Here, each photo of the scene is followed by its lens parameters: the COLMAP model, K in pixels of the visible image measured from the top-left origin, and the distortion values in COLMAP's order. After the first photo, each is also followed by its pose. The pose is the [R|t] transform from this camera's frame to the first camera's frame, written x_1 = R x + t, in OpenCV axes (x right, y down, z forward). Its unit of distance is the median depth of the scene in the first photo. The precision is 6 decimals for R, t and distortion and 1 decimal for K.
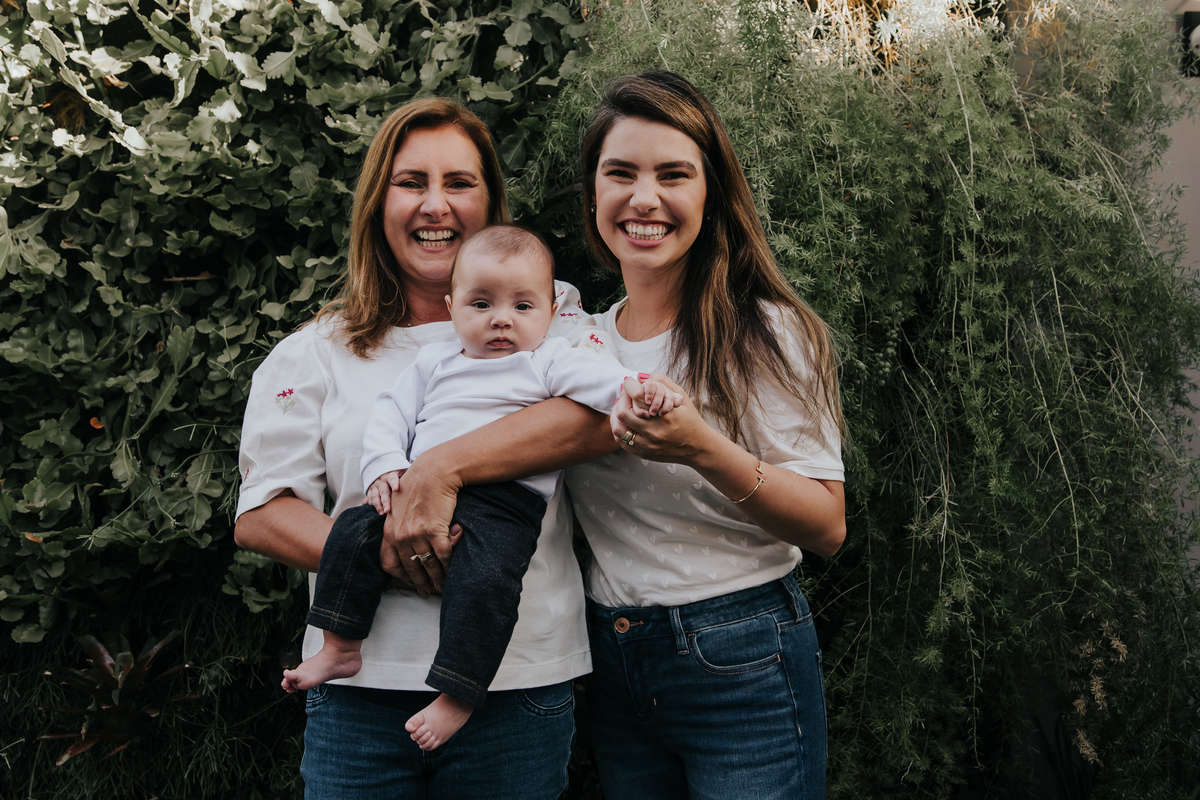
lens RADIAL K [[1321.1, 0, 601.4], [0, 1321.1, 397.3], [0, 0, 1]] dist [0.003095, 0.131852]
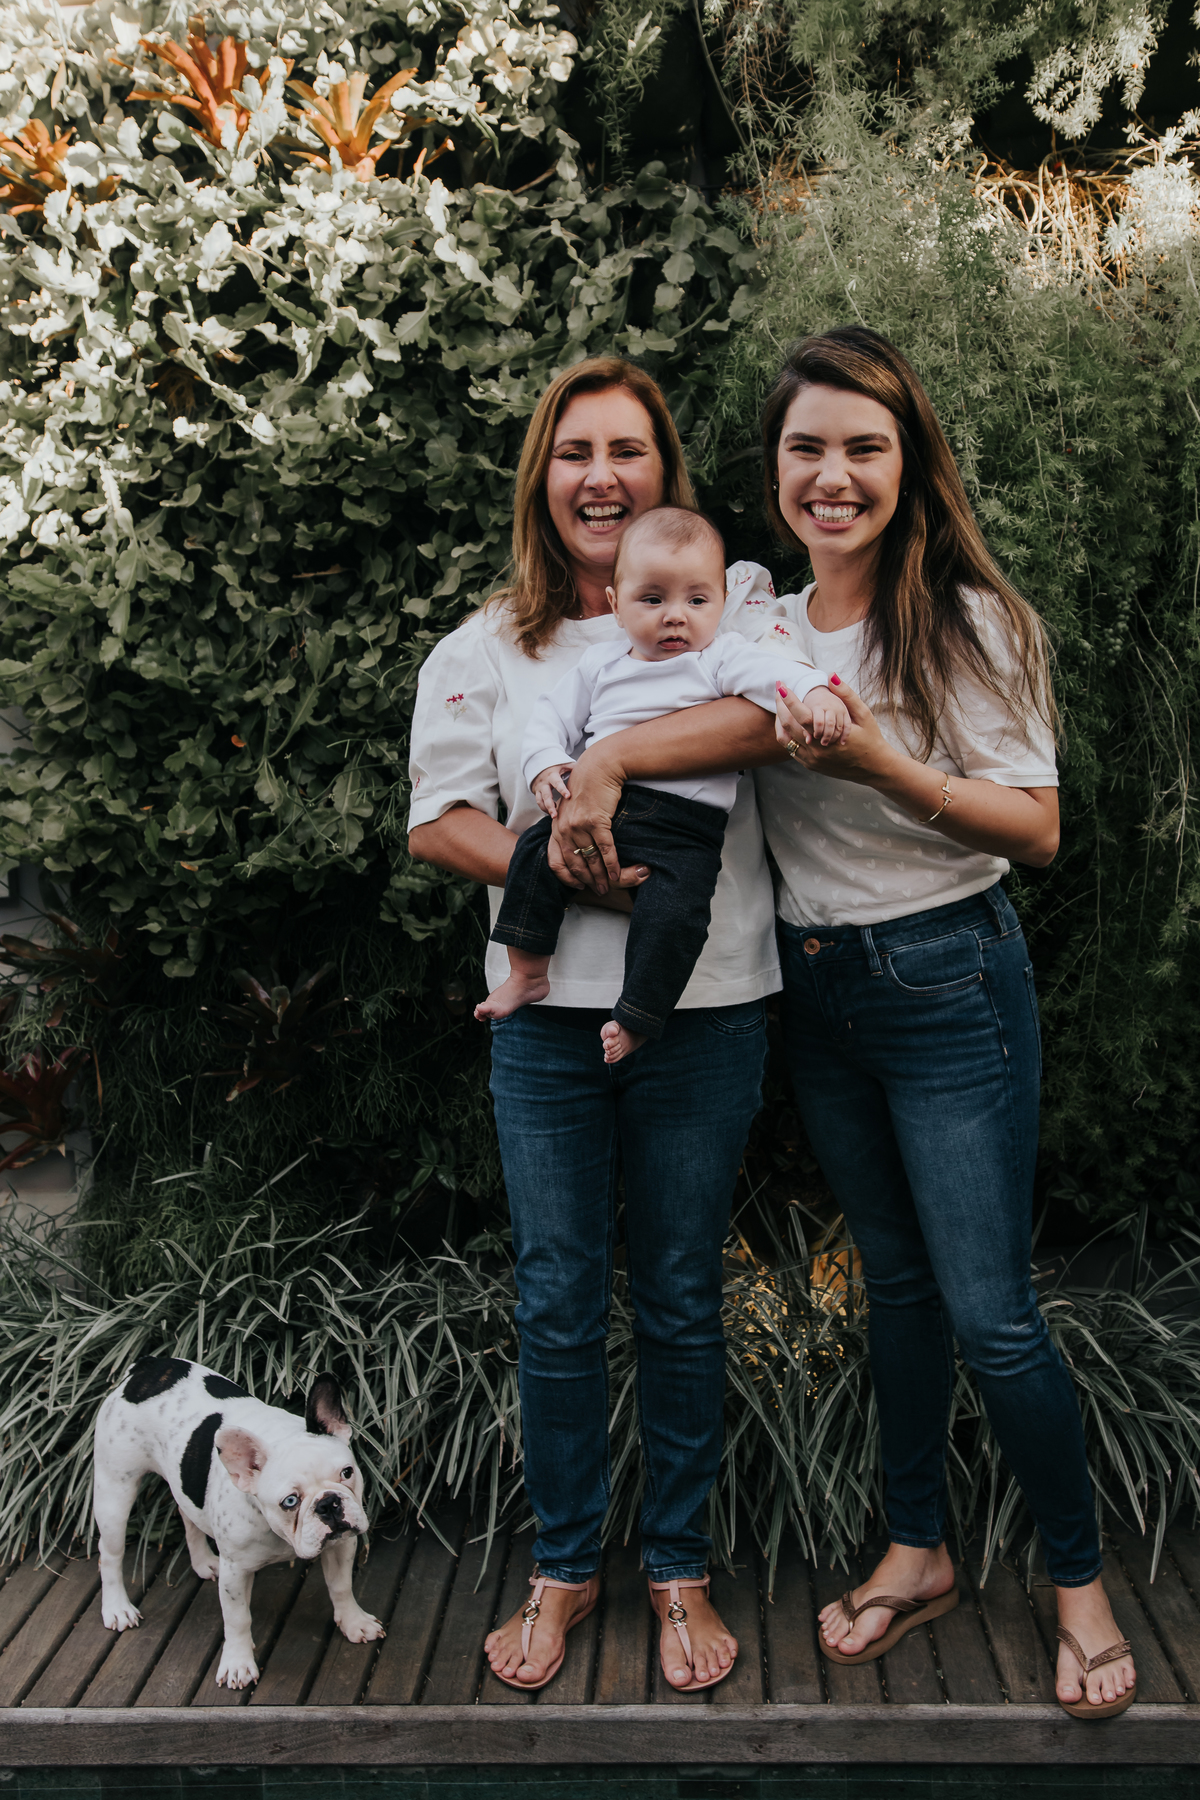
lens RADIAL K [[1730.8, 0, 600.0], [0, 1730.8, 900.0], [0, 0, 1]] dist [-0.044106, 0.106196]
pose [[0.994581, -0.026769, -0.100456, -0.012793], [0.039935, 0.990520, 0.131437, -0.018160], [0.095986, -0.134737, 0.986221, -0.166300]]
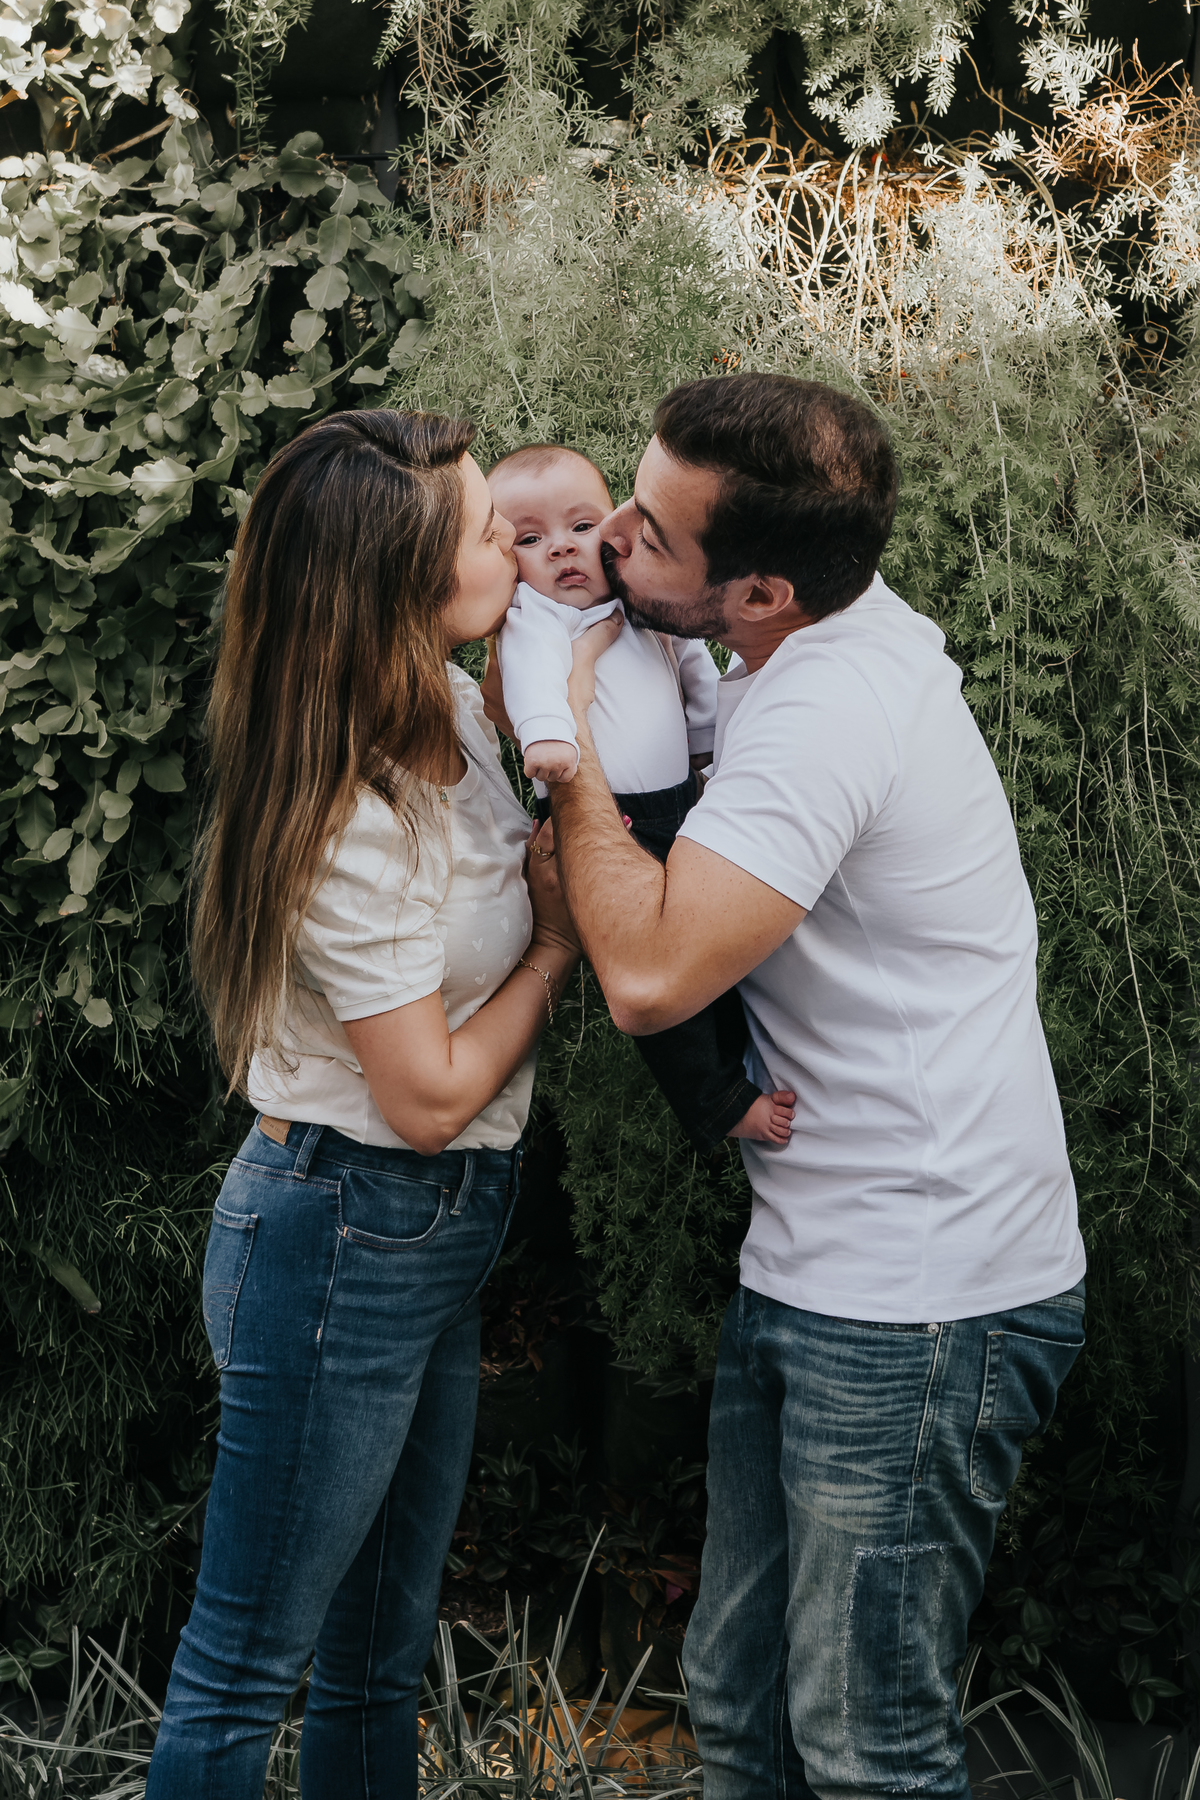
lens RADIAL K [[3789.1, 0, 611.0], [0, 3789.1, 900.5], [0, 0, 1]] dist [0.096694, 0.088844]
pose [[0.996203, 0.006950, -0.086780, 0.228846], [-0.001919, 0.998319, 0.057925, -0.094179], [0.087036, -0.057539, 0.994542, -0.784528]]
